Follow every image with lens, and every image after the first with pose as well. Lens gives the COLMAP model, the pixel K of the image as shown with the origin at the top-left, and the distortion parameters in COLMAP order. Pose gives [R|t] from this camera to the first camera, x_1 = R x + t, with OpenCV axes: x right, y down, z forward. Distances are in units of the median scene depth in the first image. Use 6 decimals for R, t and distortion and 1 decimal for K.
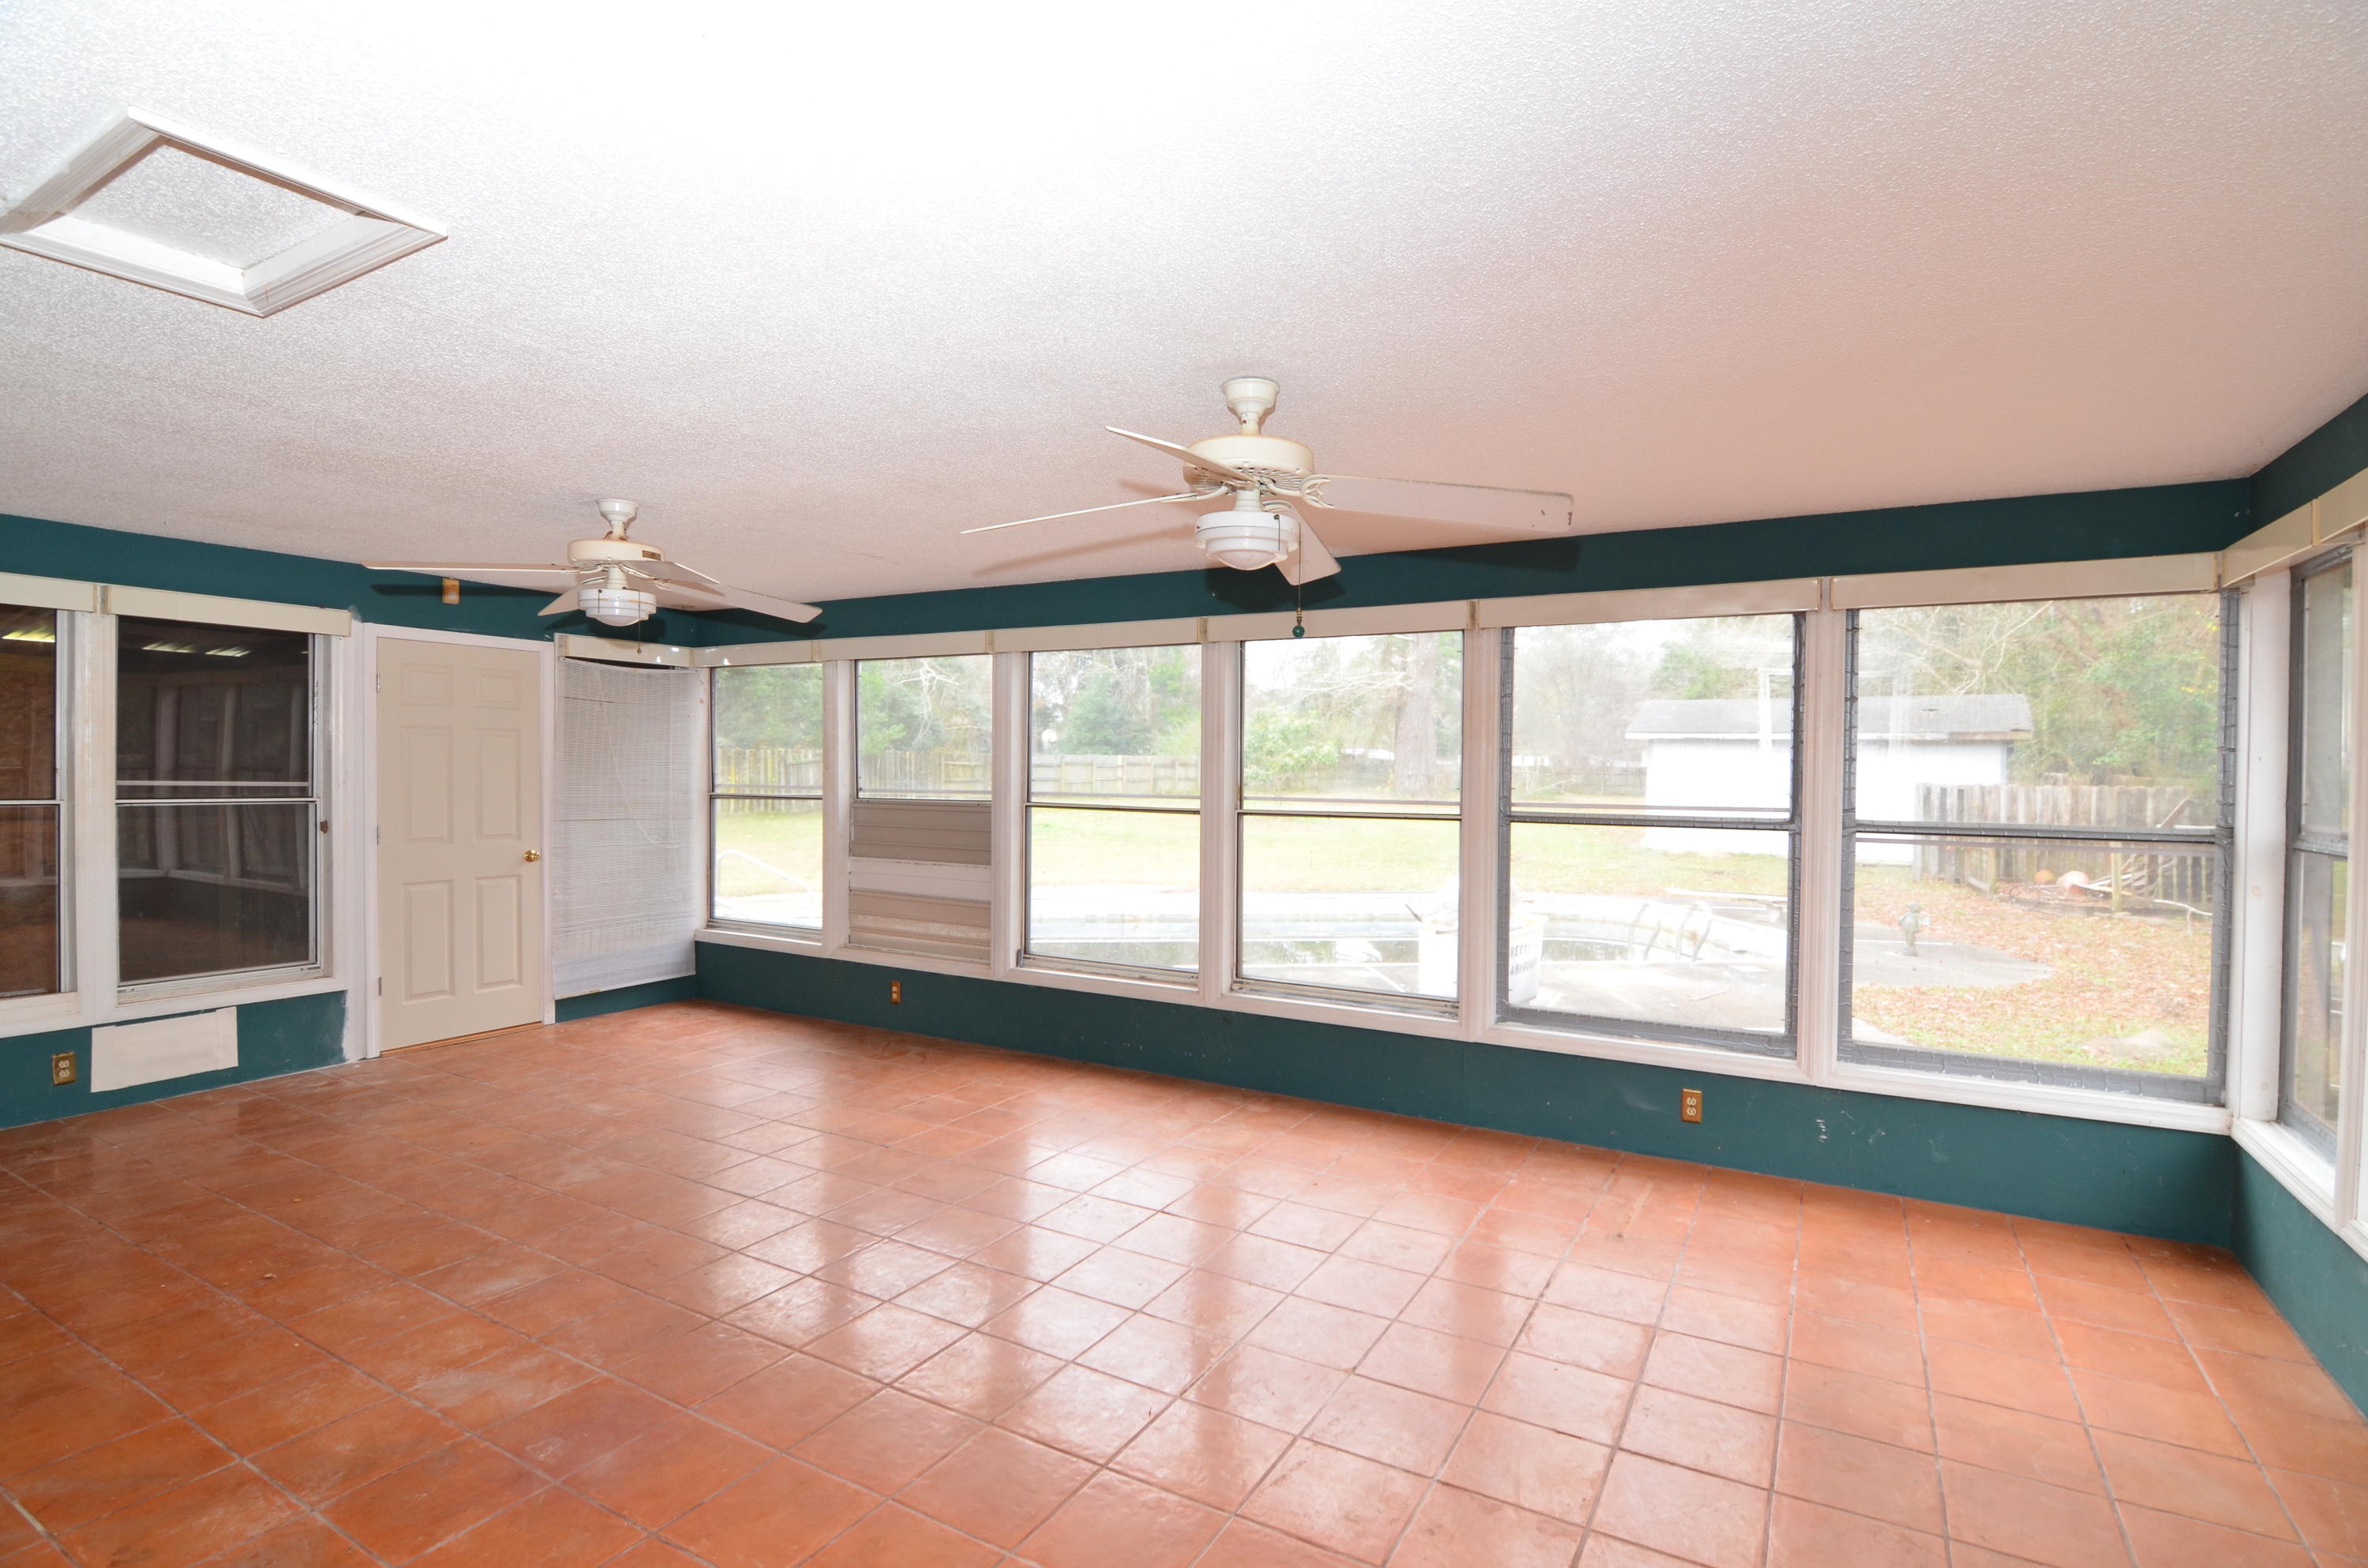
lens RADIAL K [[1138.2, 0, 1168.6], [0, 1138.2, 785.5], [0, 0, 1]] dist [-0.005733, -0.009689]
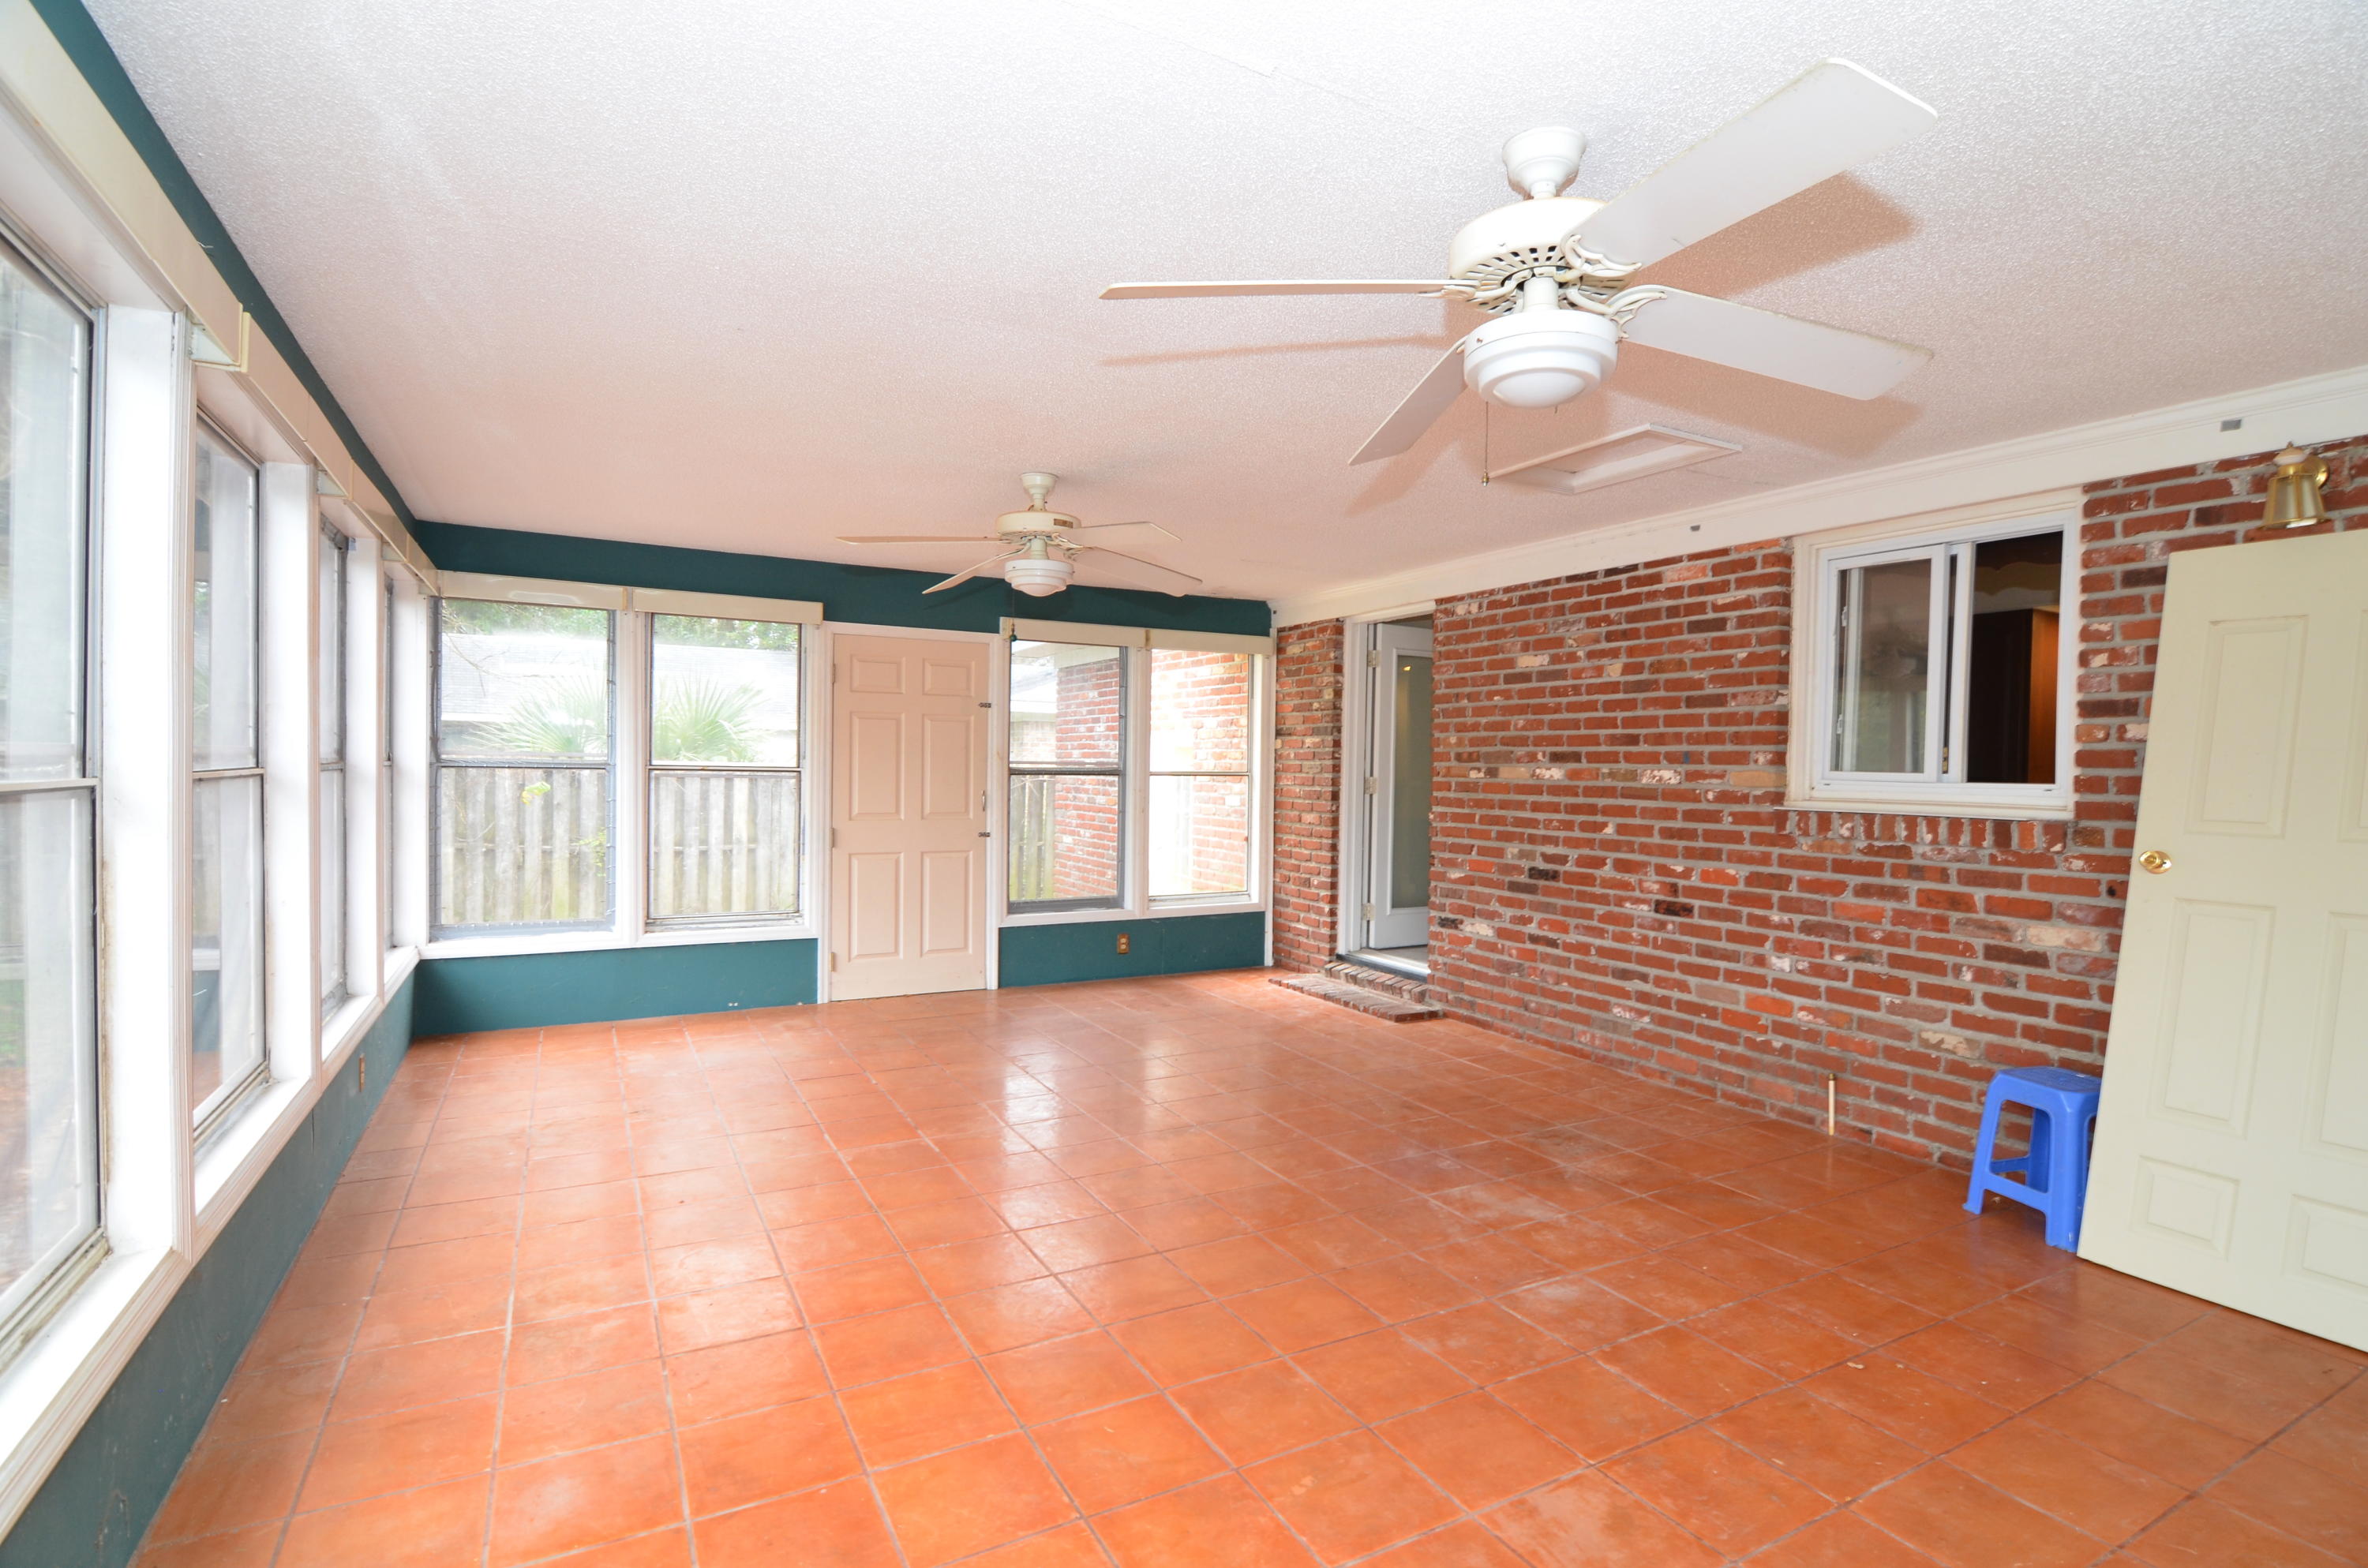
lens RADIAL K [[1138.2, 0, 1183.4], [0, 1138.2, 778.7], [0, 0, 1]] dist [-0.005733, -0.009689]
pose [[-0.854861, -0.032116, 0.517863, -0.828173], [-0.017760, 0.999309, 0.032657, -0.003218], [-0.518553, 0.018720, -0.854840, 2.023349]]
